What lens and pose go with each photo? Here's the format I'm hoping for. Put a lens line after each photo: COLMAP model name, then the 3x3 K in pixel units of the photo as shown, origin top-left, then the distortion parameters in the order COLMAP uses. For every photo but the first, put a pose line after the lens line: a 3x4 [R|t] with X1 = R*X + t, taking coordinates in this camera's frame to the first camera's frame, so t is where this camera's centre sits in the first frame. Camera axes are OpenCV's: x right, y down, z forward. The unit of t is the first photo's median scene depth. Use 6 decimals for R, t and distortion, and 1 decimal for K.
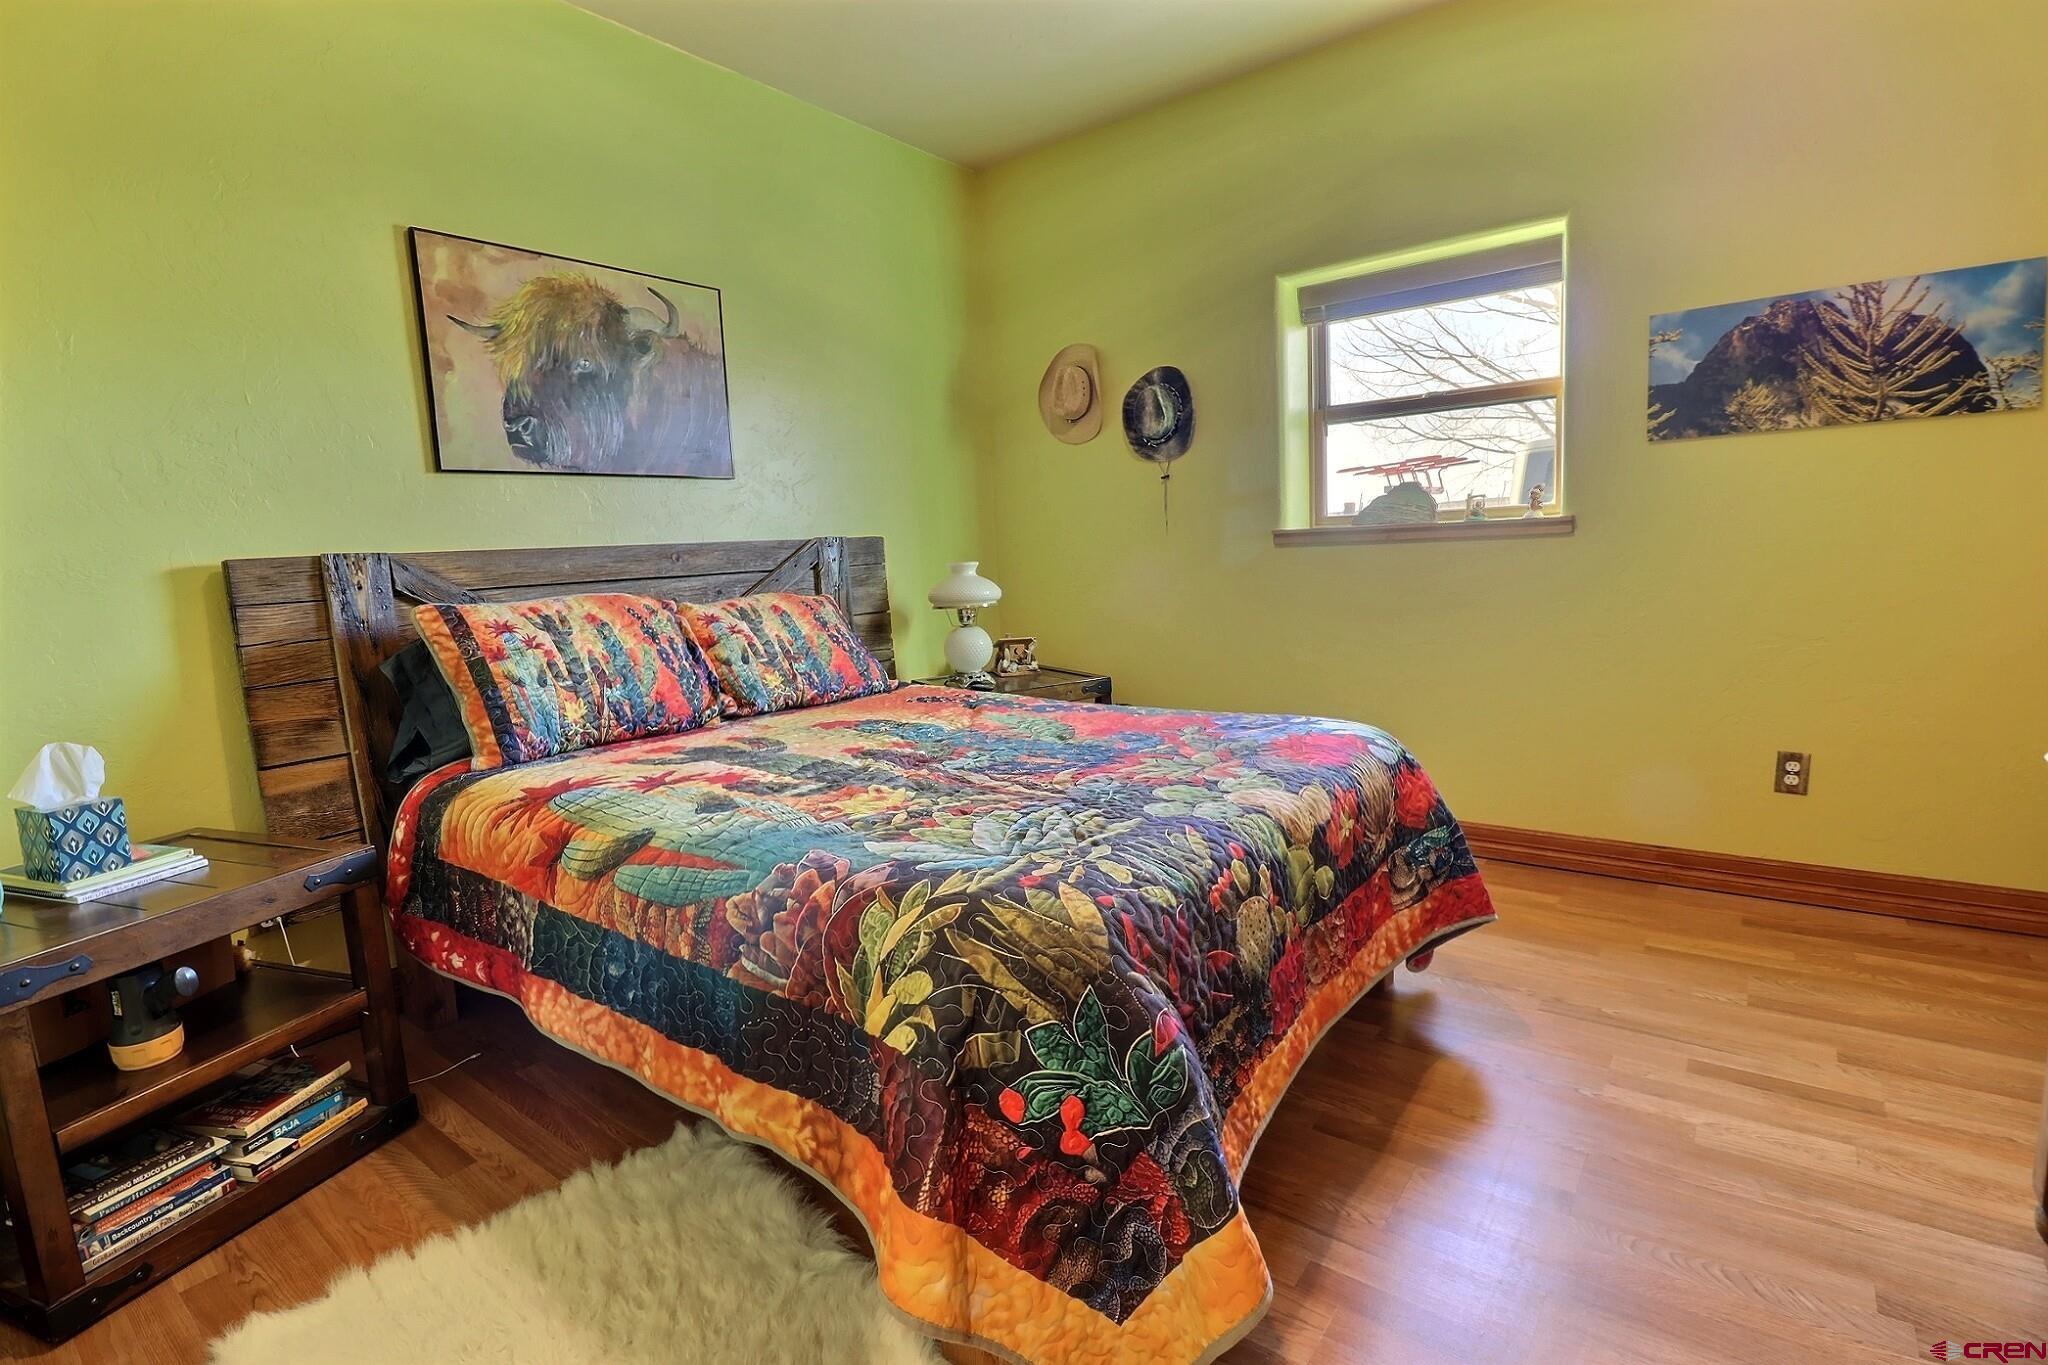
lens RADIAL K [[958.2, 0, 1028.2], [0, 958.2, 676.9], [0, 0, 1]] dist [-0.002269, -0.000316]
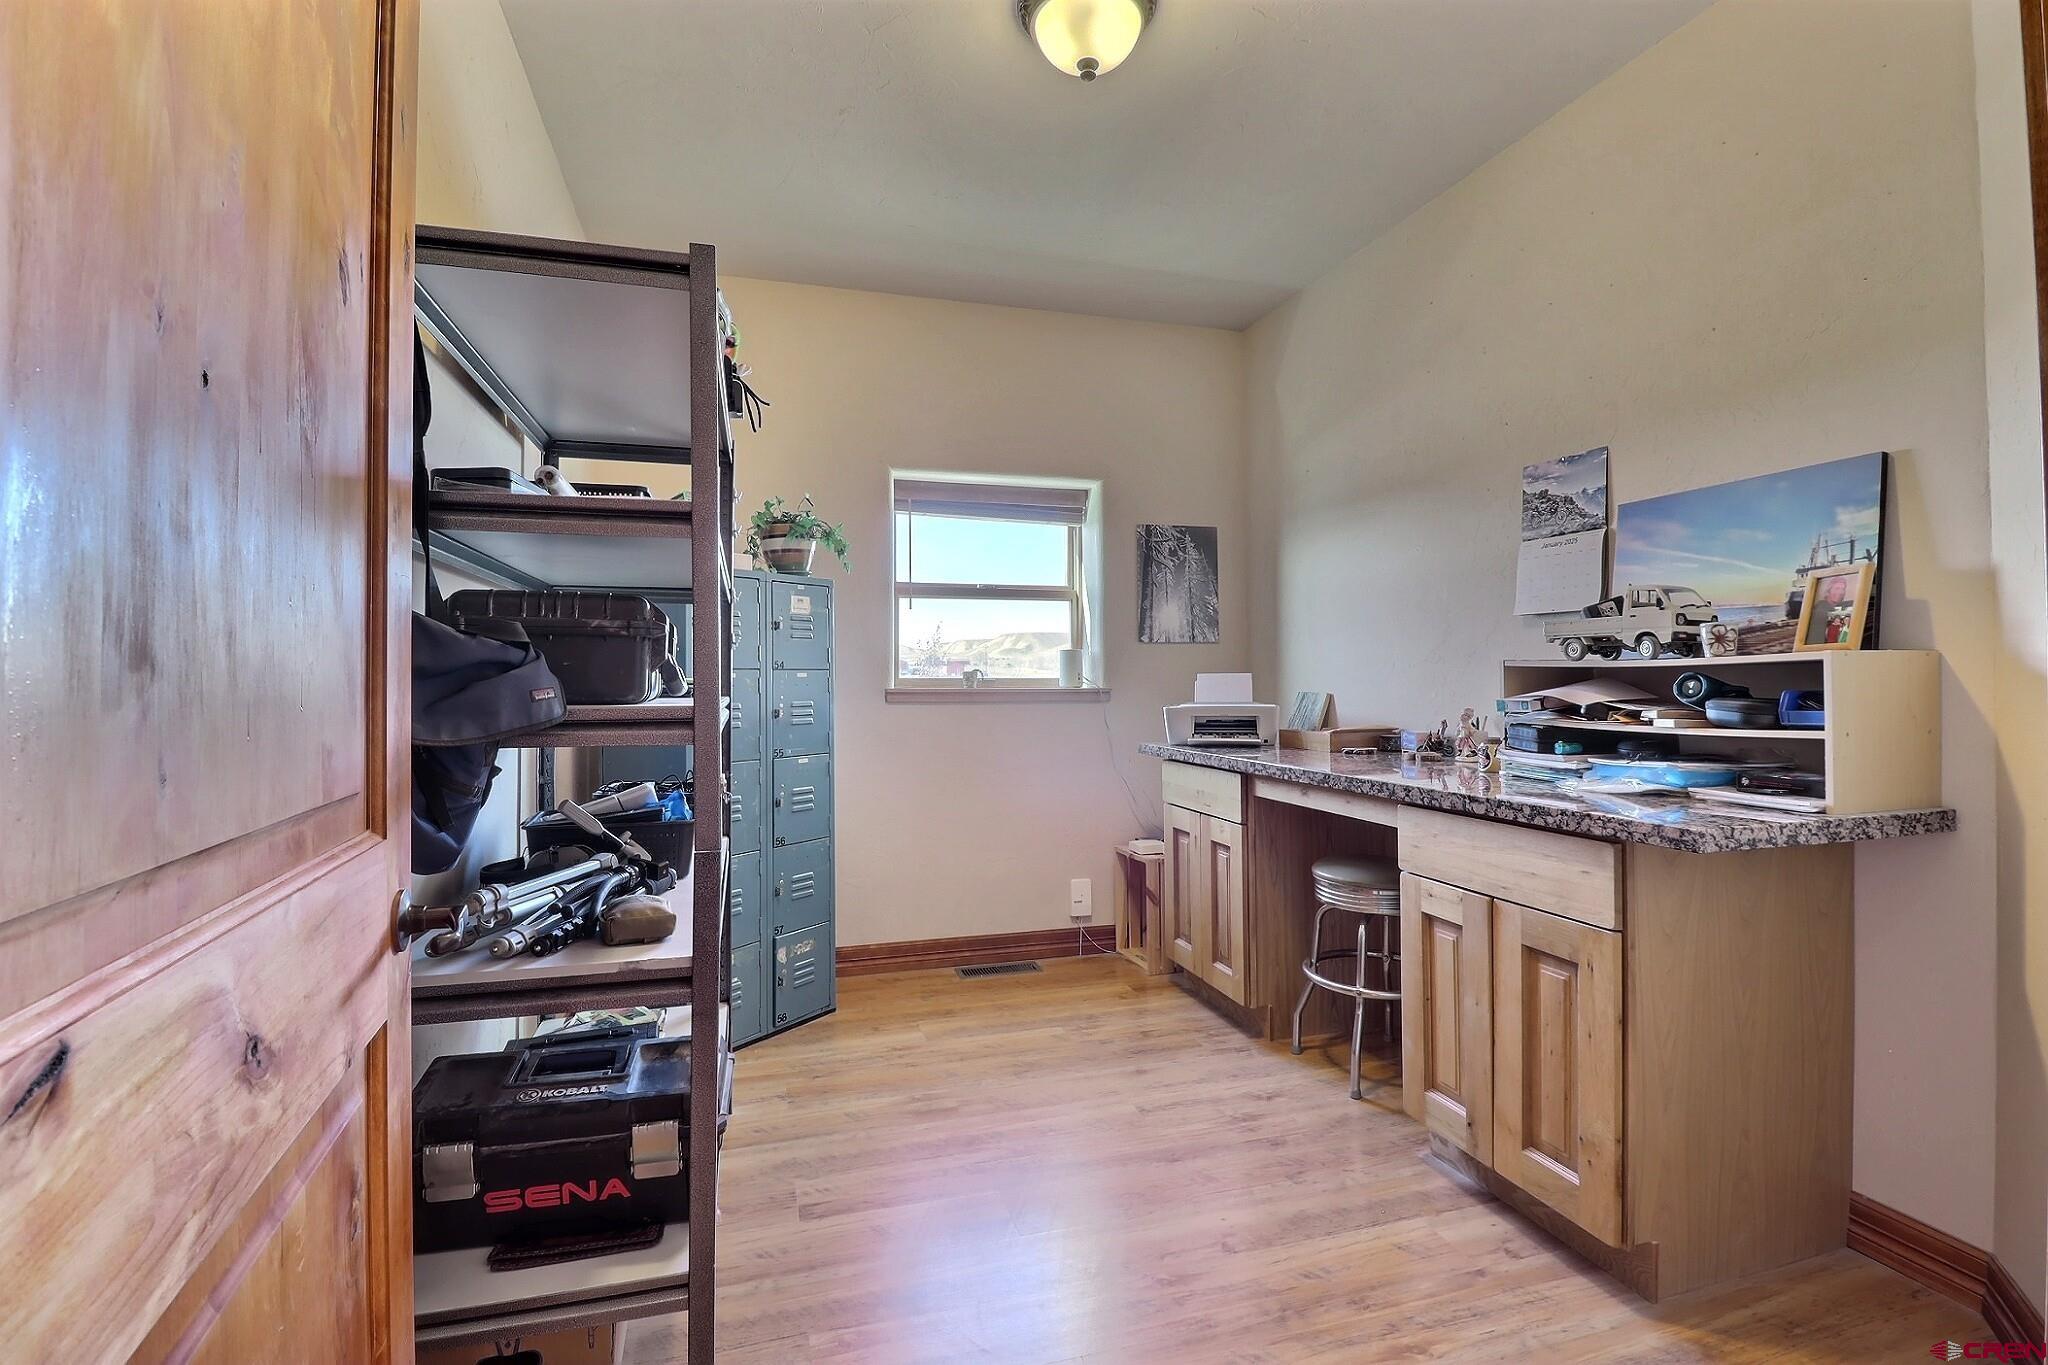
lens RADIAL K [[958.2, 0, 1028.2], [0, 958.2, 676.9], [0, 0, 1]] dist [-0.002269, -0.000316]
pose [[0.598414, 0.057015, 0.799156, -0.293820], [0.079083, 0.988390, -0.129734, -0.006410], [-0.797274, 0.140834, 0.586958, 0.133652]]
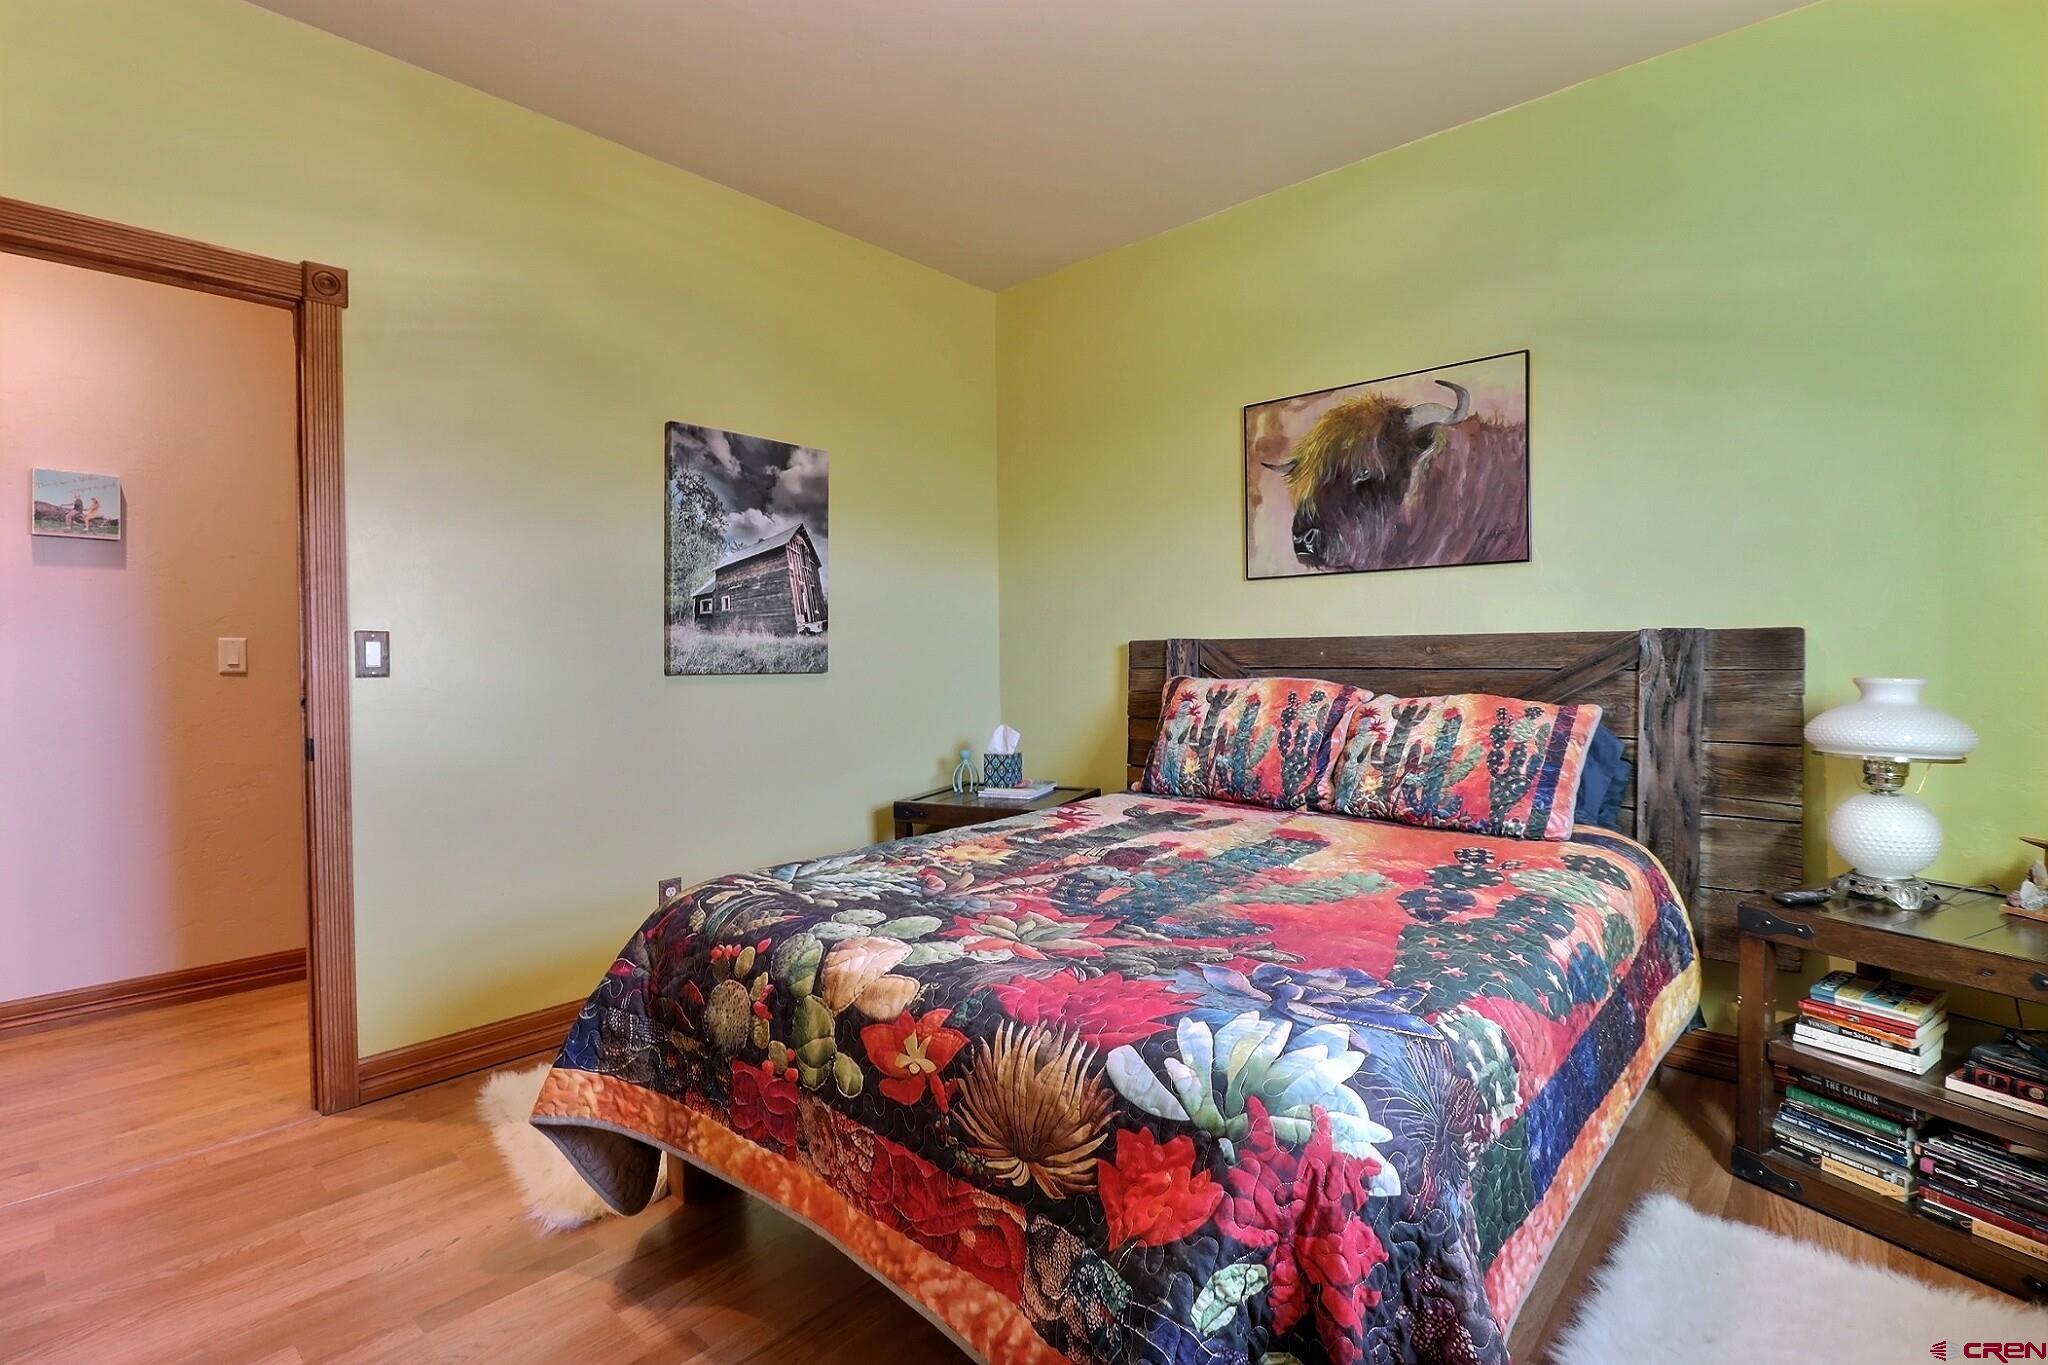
lens RADIAL K [[958.2, 0, 1028.2], [0, 958.2, 676.9], [0, 0, 1]] dist [-0.002269, -0.000316]
pose [[-0.089151, 0.074761, -0.993208, 0.740703], [-0.123259, 0.988686, 0.085485, -0.150619], [0.988362, 0.130043, -0.078928, 0.788578]]
